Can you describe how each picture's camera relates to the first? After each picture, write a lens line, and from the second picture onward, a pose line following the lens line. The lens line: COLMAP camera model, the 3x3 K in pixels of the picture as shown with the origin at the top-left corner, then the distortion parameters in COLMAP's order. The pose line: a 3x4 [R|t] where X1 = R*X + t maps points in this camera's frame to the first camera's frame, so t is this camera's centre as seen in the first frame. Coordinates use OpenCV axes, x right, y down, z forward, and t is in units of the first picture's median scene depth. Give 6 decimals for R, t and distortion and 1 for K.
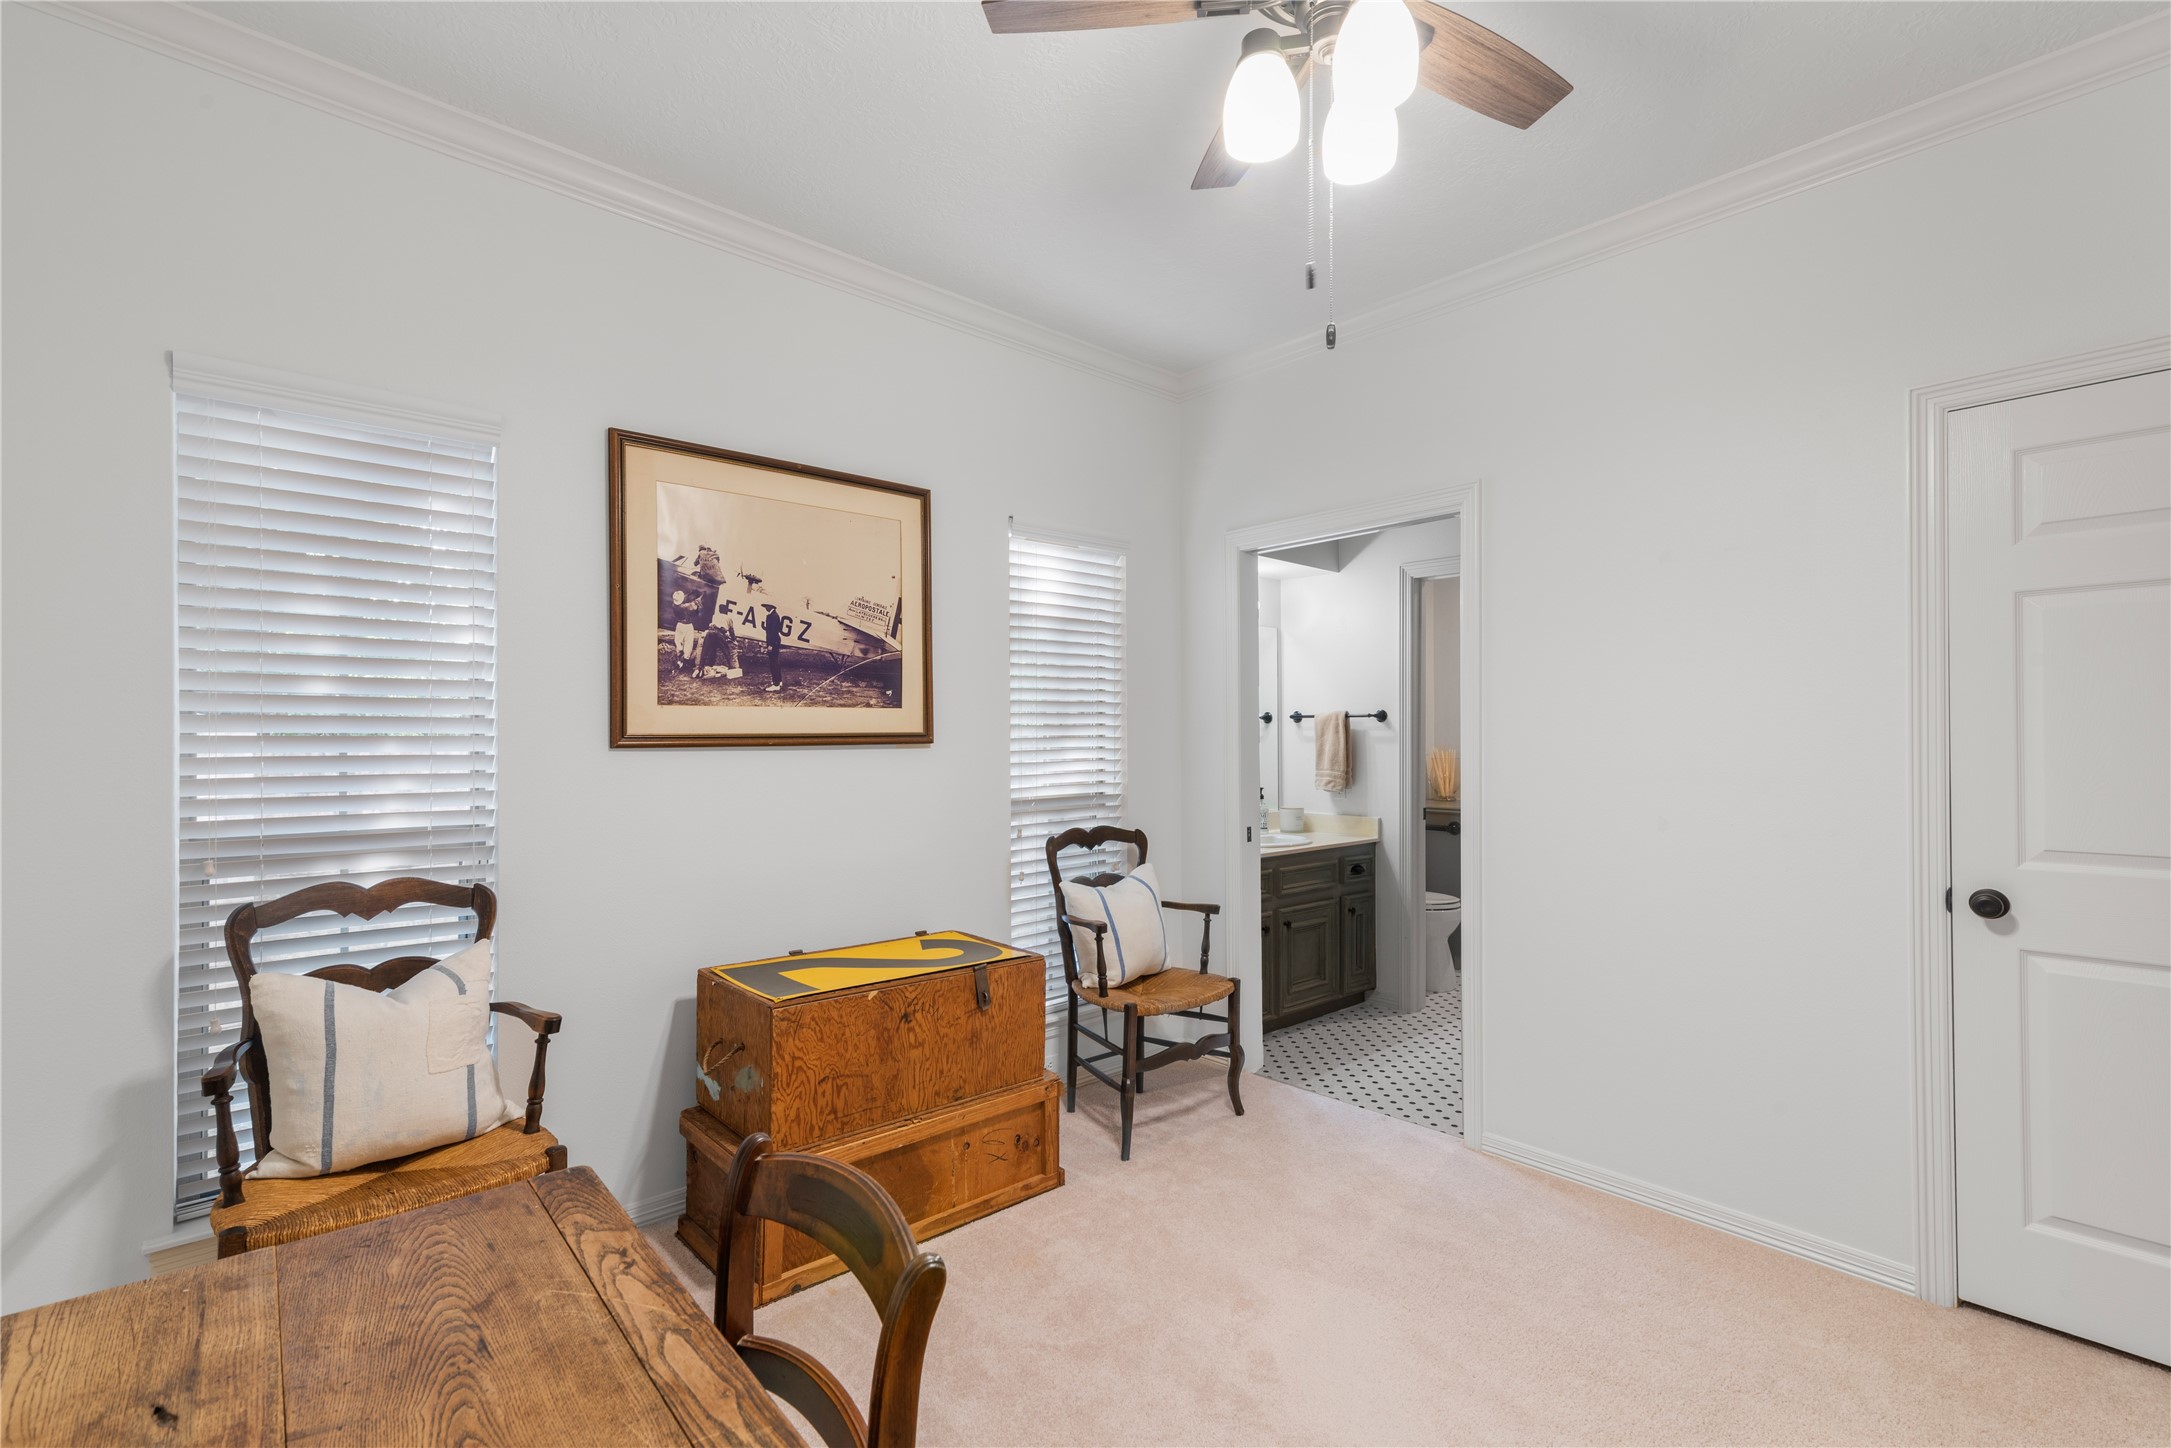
lens RADIAL K [[974.8, 0, 1082.7], [0, 974.8, 724.3], [0, 0, 1]] dist [0.002205, 0.000112]
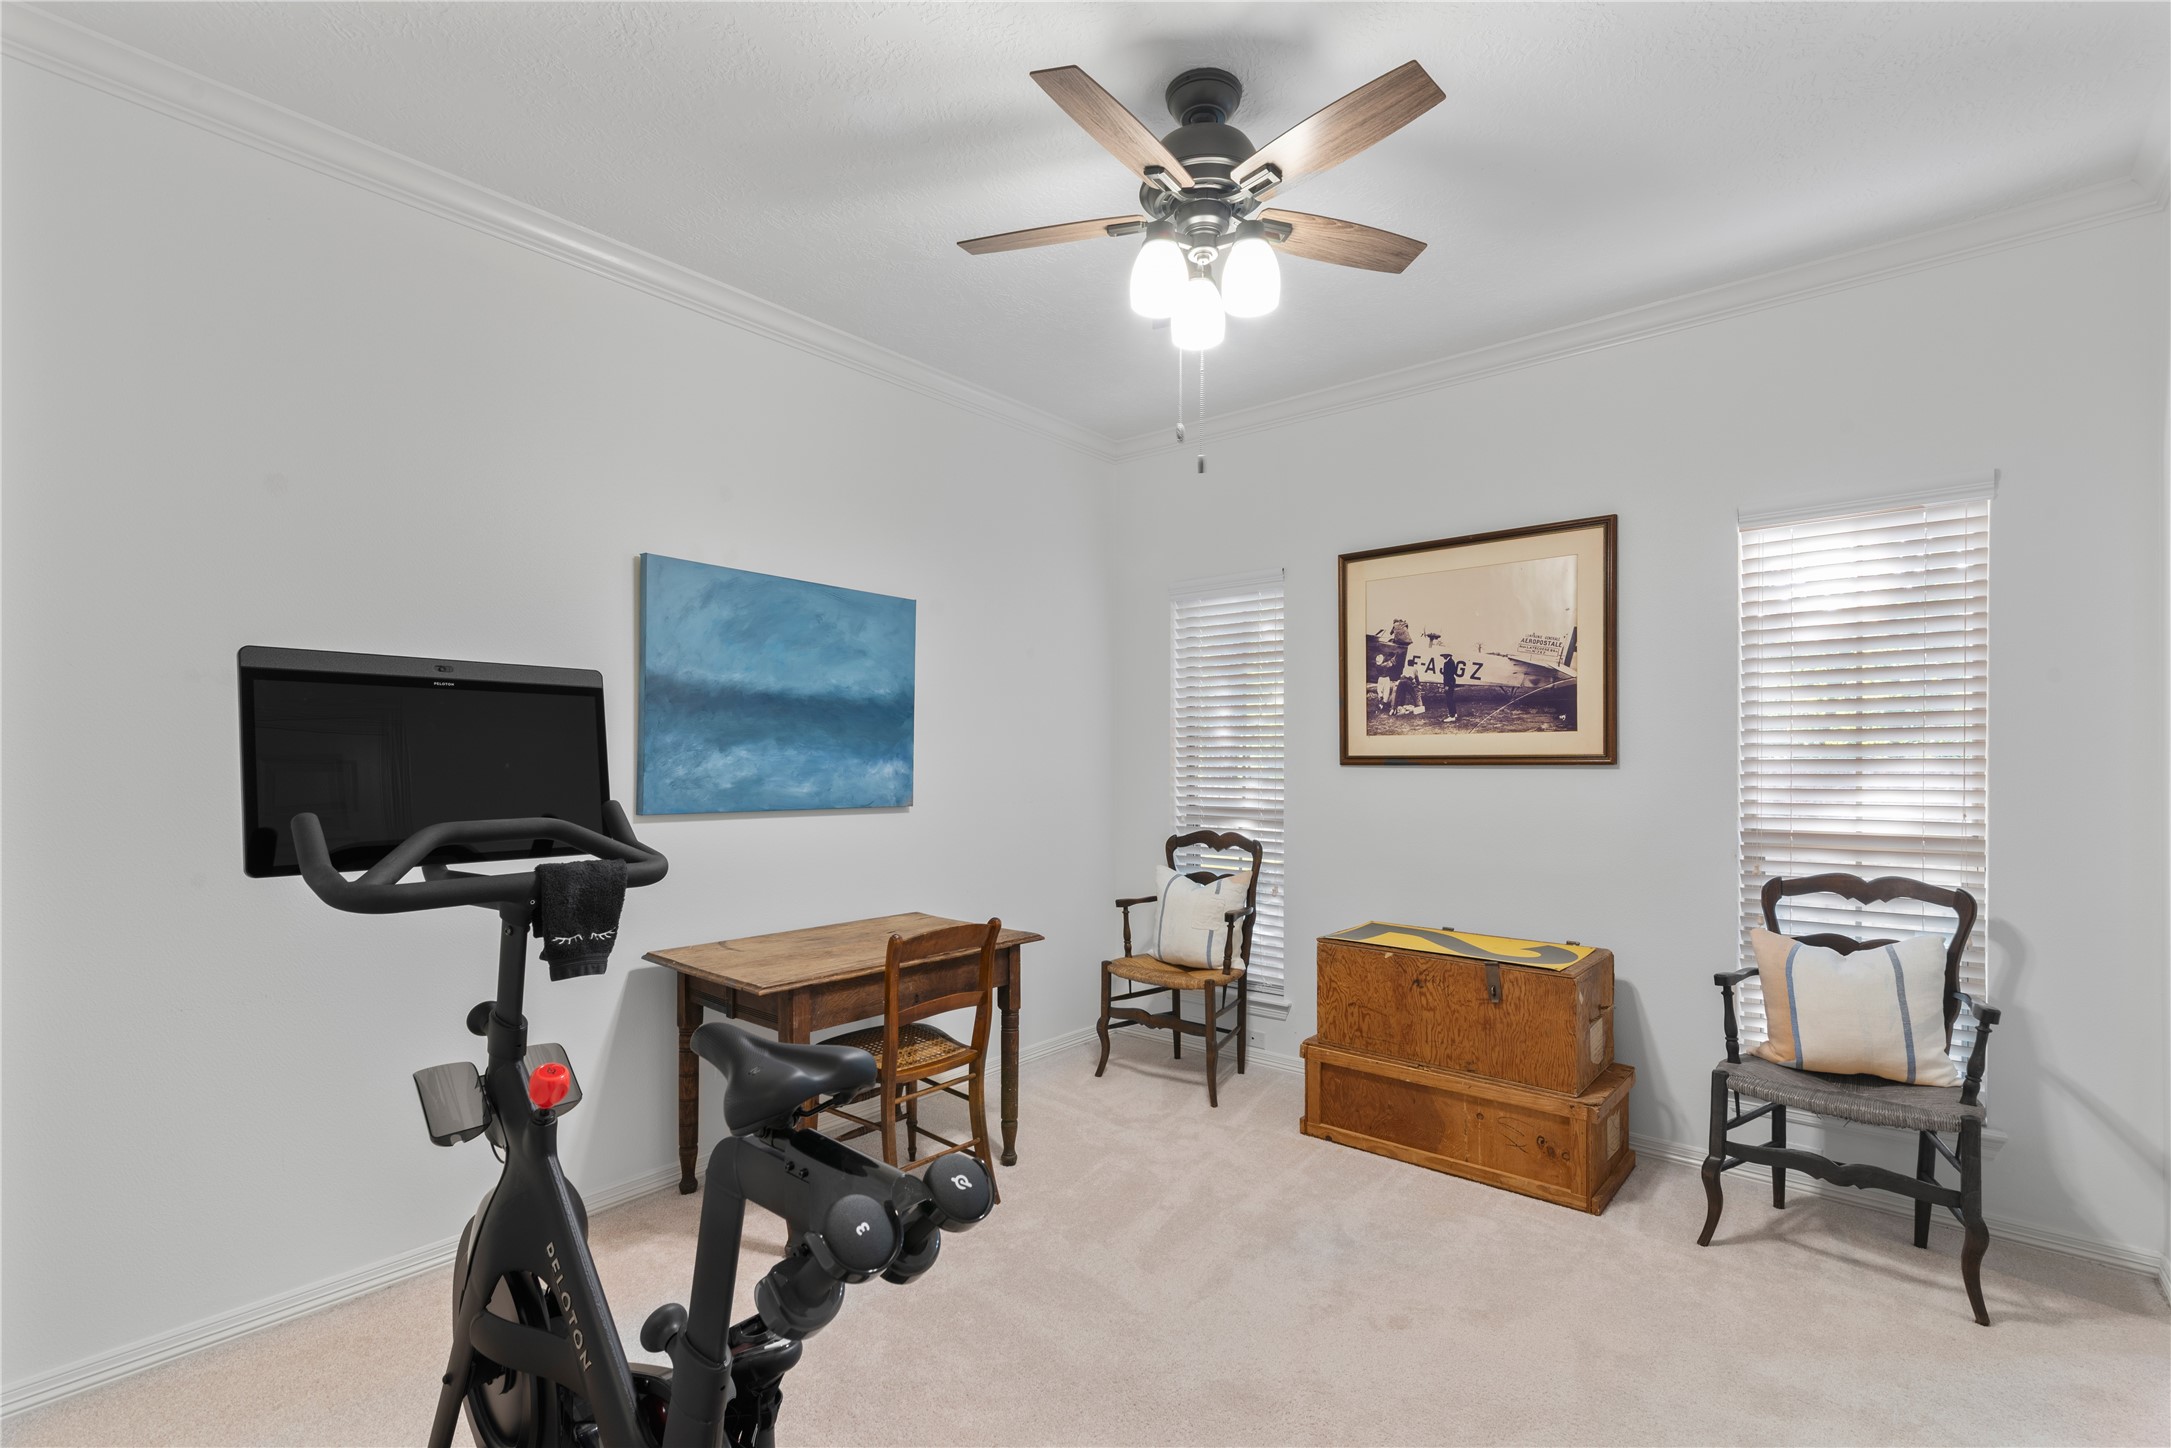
lens RADIAL K [[974.8, 0, 1080.5], [0, 974.8, 744.7], [0, 0, 1]] dist [0.002205, 0.000112]
pose [[0.139121, -0.011943, -0.990203, 0.894175], [0.010755, 0.999887, -0.010548, 0.004147], [0.990217, -0.009182, 0.139234, 0.358618]]
